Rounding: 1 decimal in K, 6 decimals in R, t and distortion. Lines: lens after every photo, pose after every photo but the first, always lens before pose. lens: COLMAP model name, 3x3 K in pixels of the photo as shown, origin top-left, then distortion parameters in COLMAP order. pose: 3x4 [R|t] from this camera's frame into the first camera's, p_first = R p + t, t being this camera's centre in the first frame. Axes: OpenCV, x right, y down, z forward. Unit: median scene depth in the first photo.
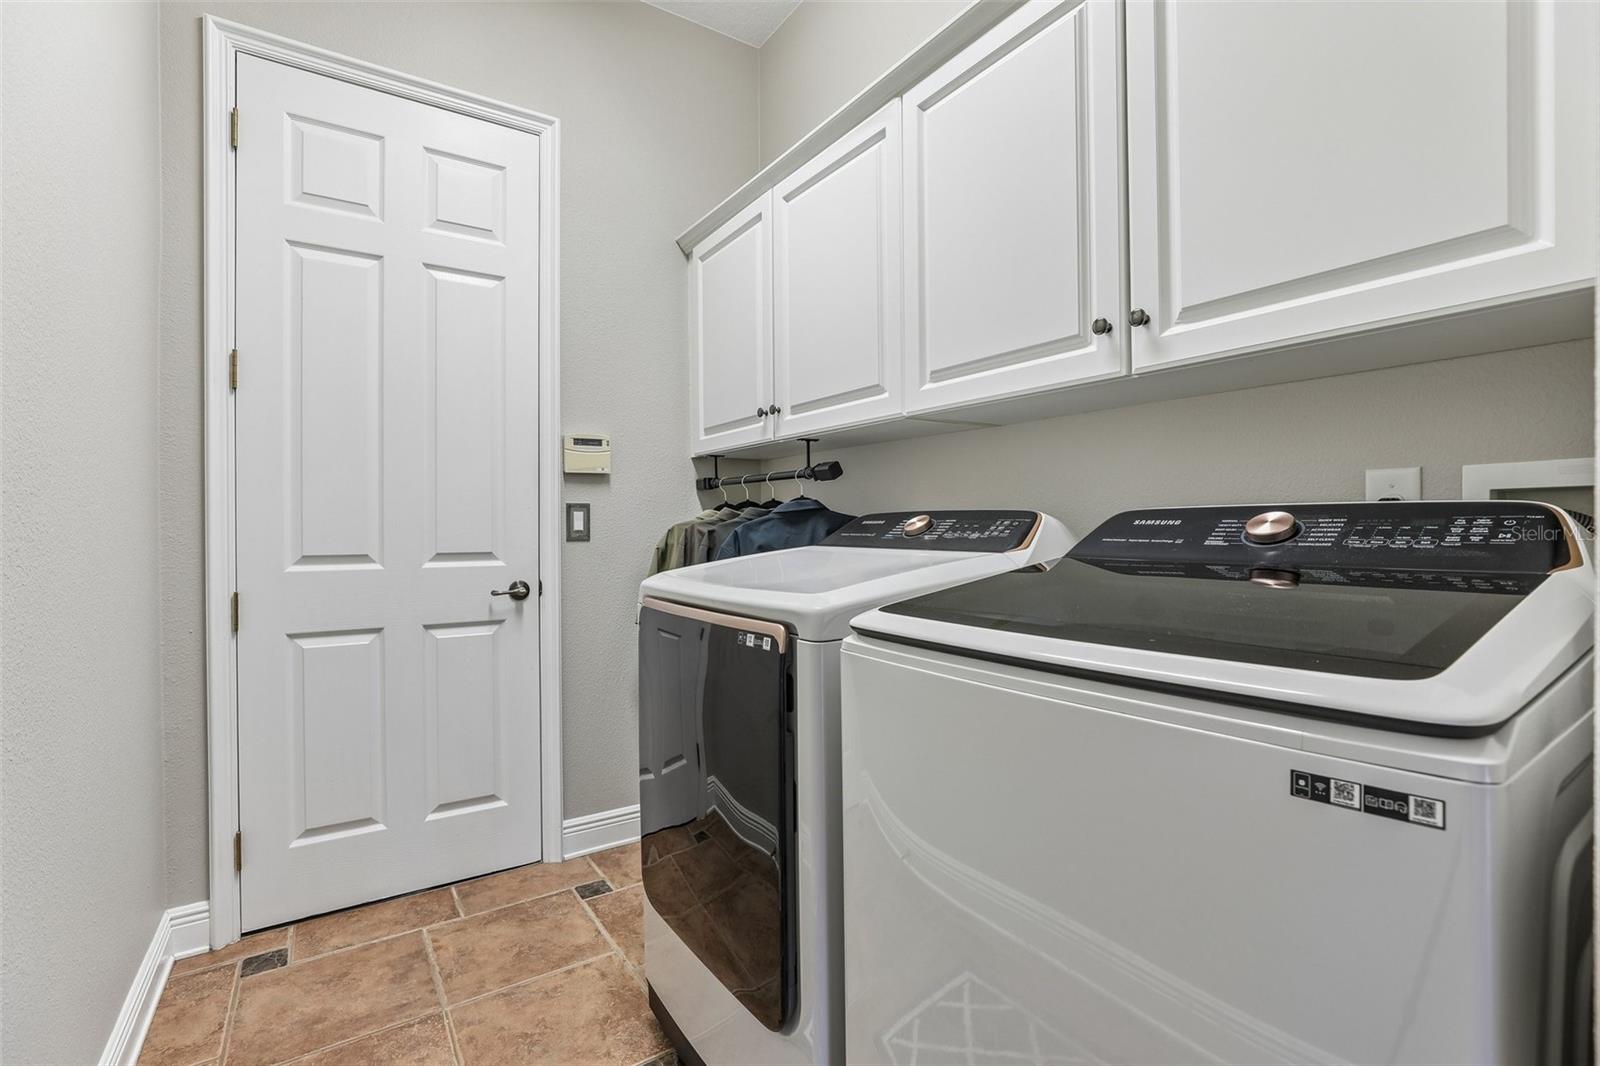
lens RADIAL K [[724.9, 0, 792.8], [0, 724.9, 529.5], [0, 0, 1]] dist [-0.014763, 0.002589]
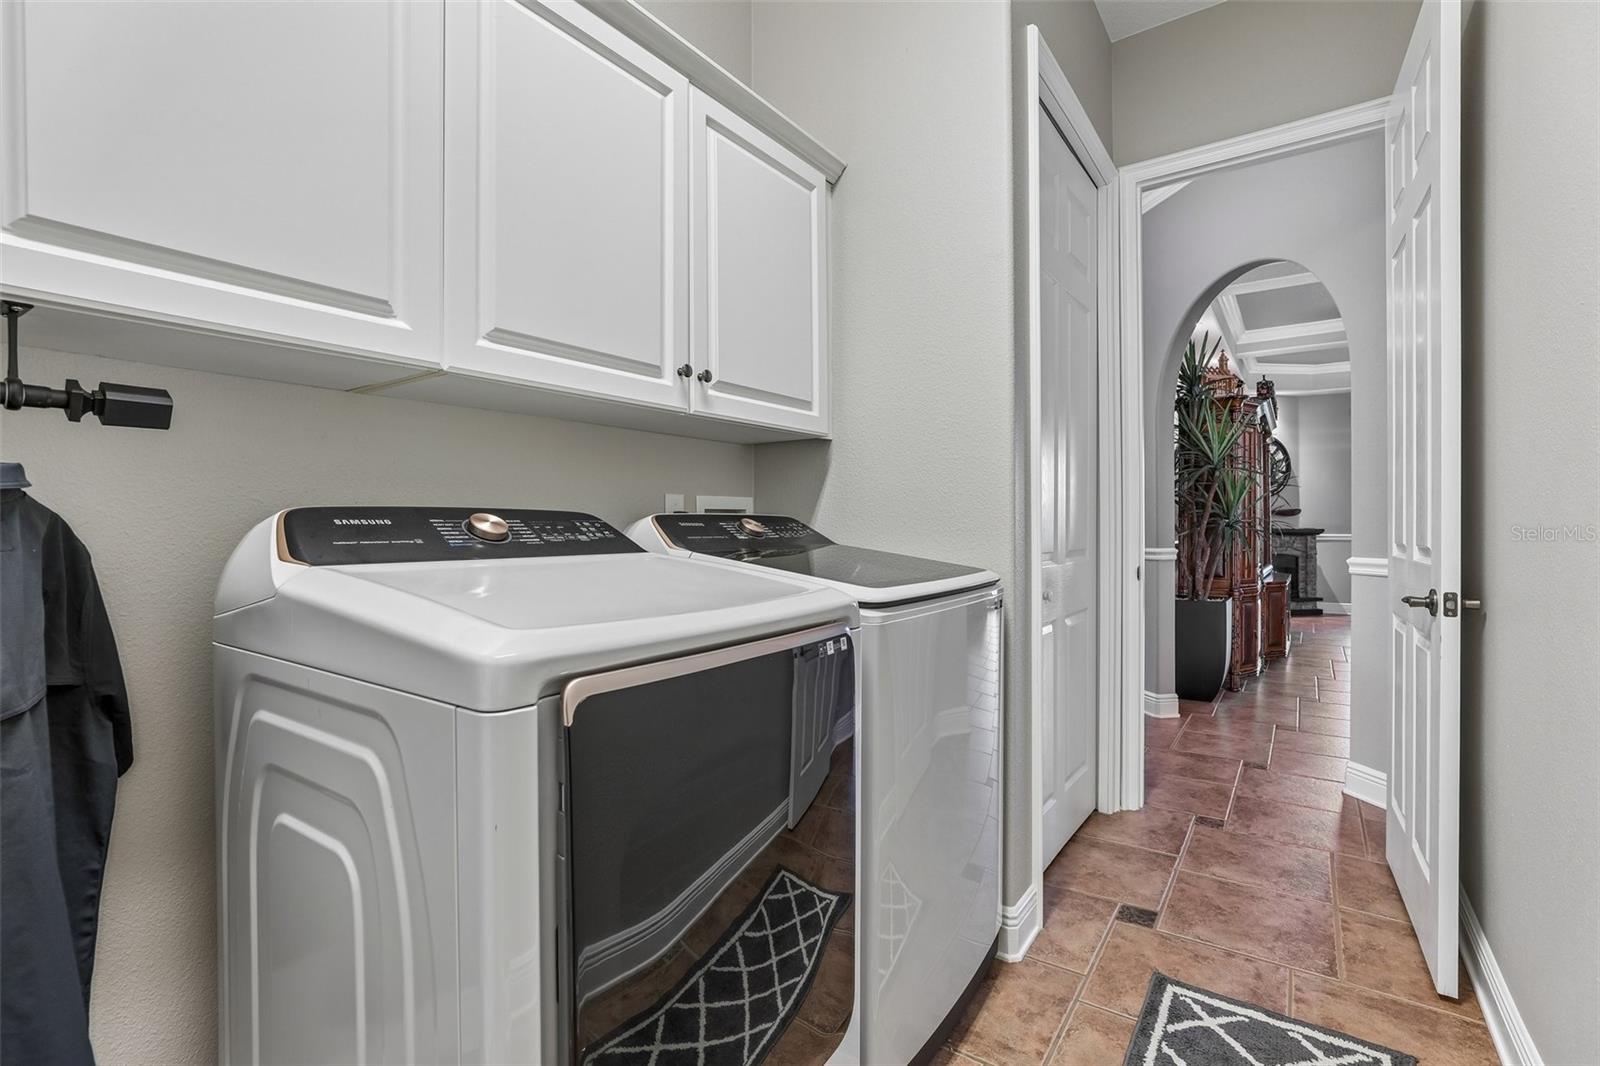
lens RADIAL K [[724.9, 0, 787.1], [0, 724.9, 534.0], [0, 0, 1]] dist [-0.014763, 0.002589]
pose [[-0.329761, -0.005499, 0.944048, -0.809289], [0.003089, 0.999971, 0.006903, -0.000009], [-0.944059, 0.005193, -0.329734, 1.197040]]
